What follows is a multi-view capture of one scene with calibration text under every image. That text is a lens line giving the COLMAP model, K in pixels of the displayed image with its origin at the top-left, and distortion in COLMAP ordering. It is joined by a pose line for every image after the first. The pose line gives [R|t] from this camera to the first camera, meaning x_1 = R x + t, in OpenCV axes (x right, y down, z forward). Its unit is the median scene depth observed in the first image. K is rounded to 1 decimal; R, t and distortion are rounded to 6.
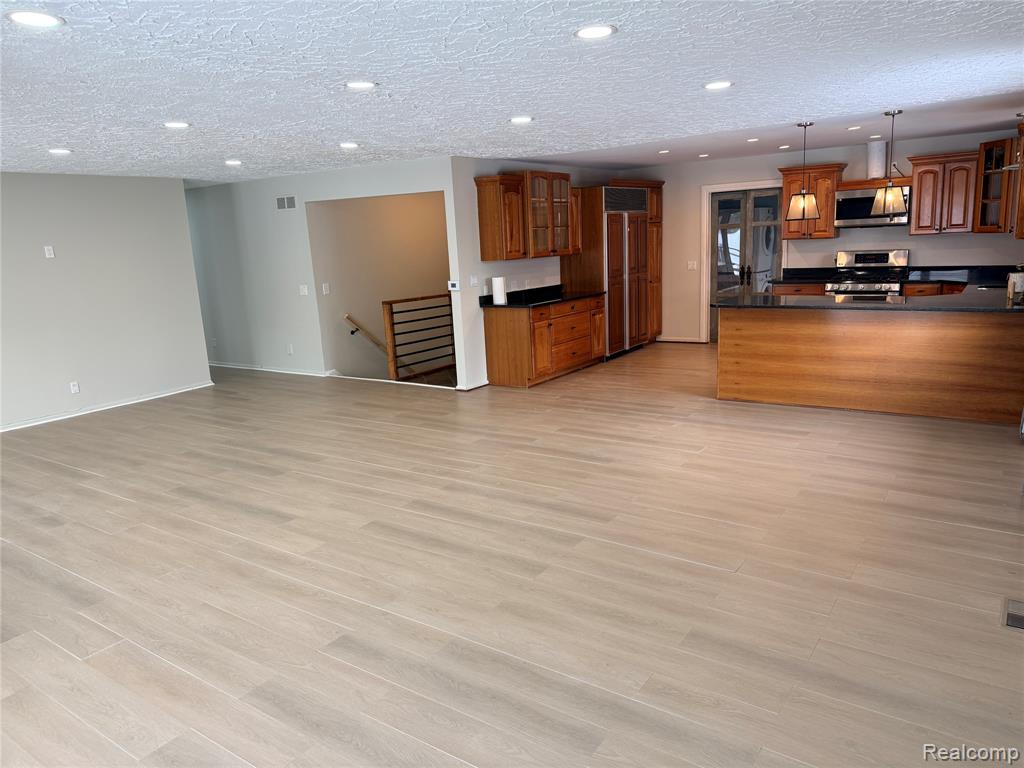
lens RADIAL K [[712.9, 0, 509.9], [0, 712.9, 385.4], [0, 0, 1]] dist [0.115357, -0.188303]
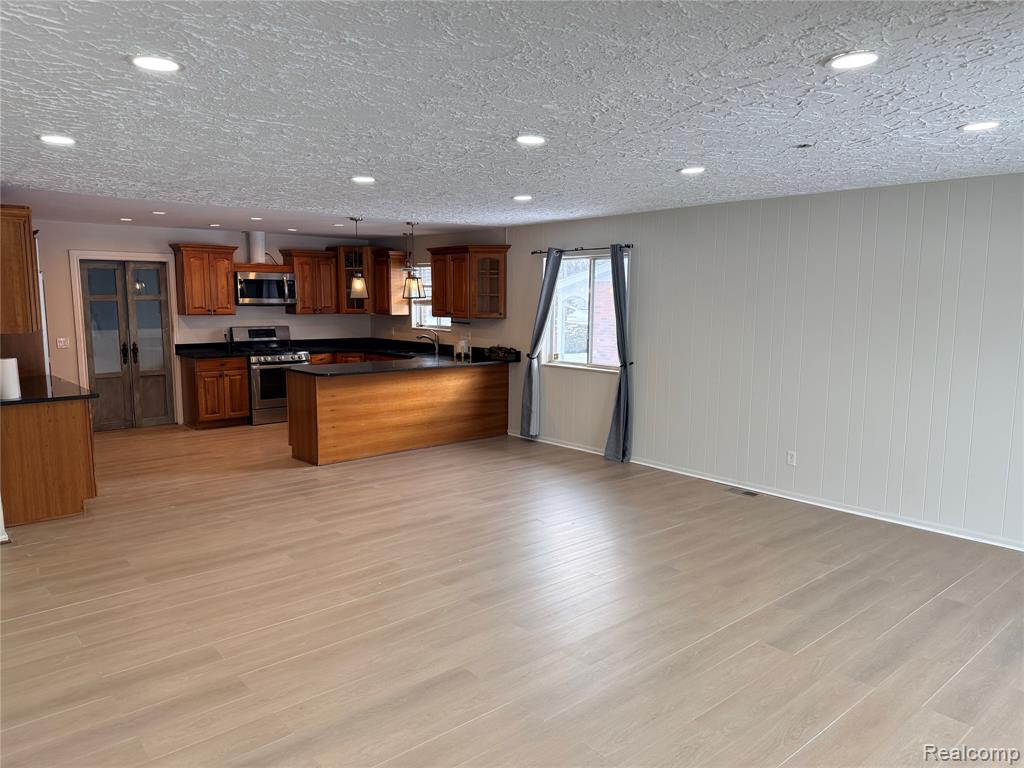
lens RADIAL K [[712.9, 0, 509.9], [0, 712.9, 385.4], [0, 0, 1]] dist [0.115357, -0.188303]
pose [[0.241946, -0.073482, 0.967503, -0.724707], [0.182193, 0.982832, 0.029084, -0.084911], [-0.953031, 0.169236, 0.251181, 0.530873]]
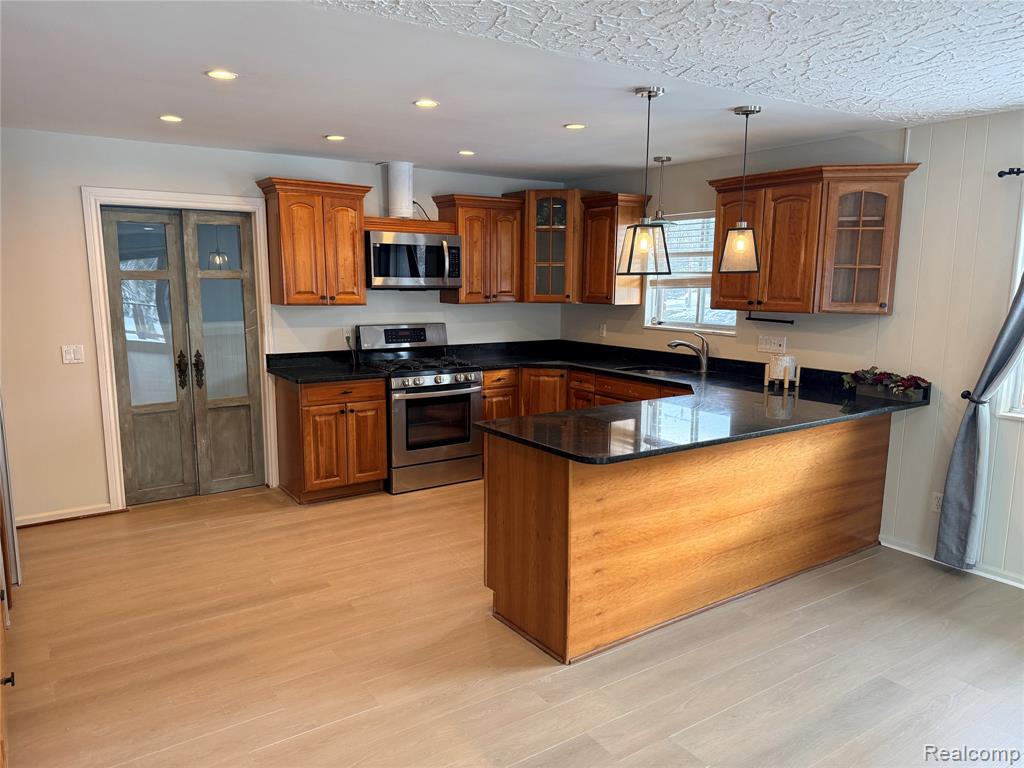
lens RADIAL K [[712.5, 0, 516.7], [0, 712.5, 385.1], [0, 0, 1]] dist [0.189828, -0.305110]
pose [[0.353848, -0.092212, 0.930746, -0.141967], [0.168072, 0.985198, 0.033710, -0.195238], [-0.920078, 0.144504, 0.364109, 0.965668]]
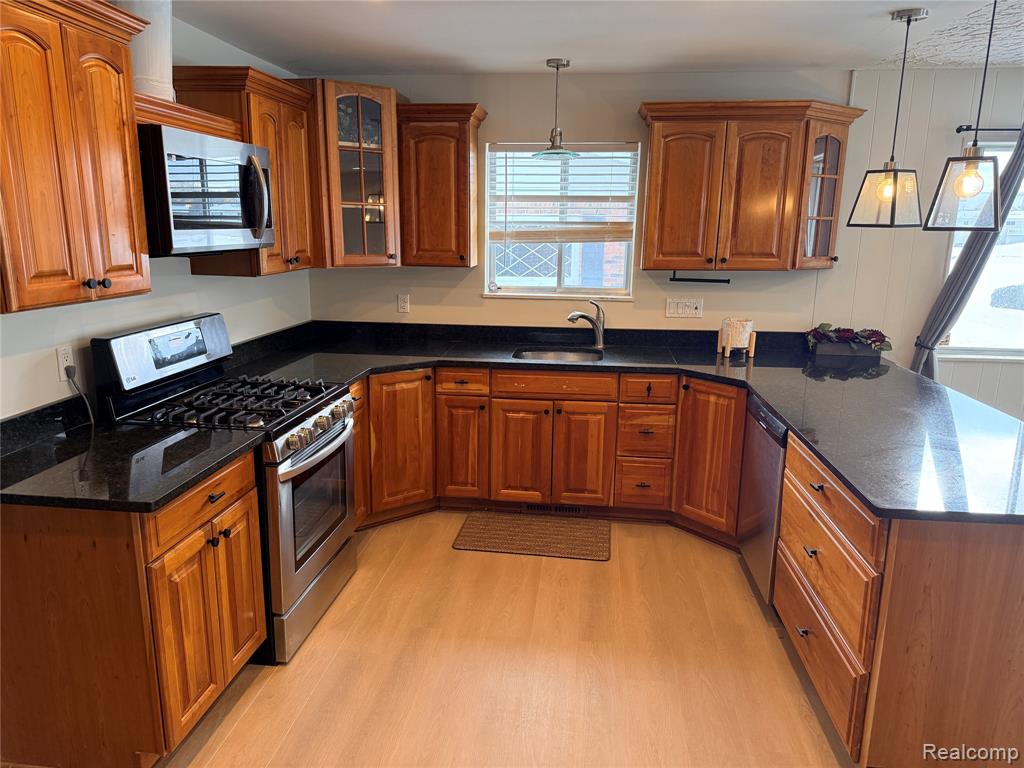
lens RADIAL K [[712.9, 0, 509.9], [0, 712.9, 385.4], [0, 0, 1]] dist [0.115357, -0.188303]
pose [[-0.460838, -0.153279, 0.874148, 0.189943], [0.192970, 0.944101, 0.267276, -0.318483], [-0.866251, 0.291855, -0.405499, 1.467914]]
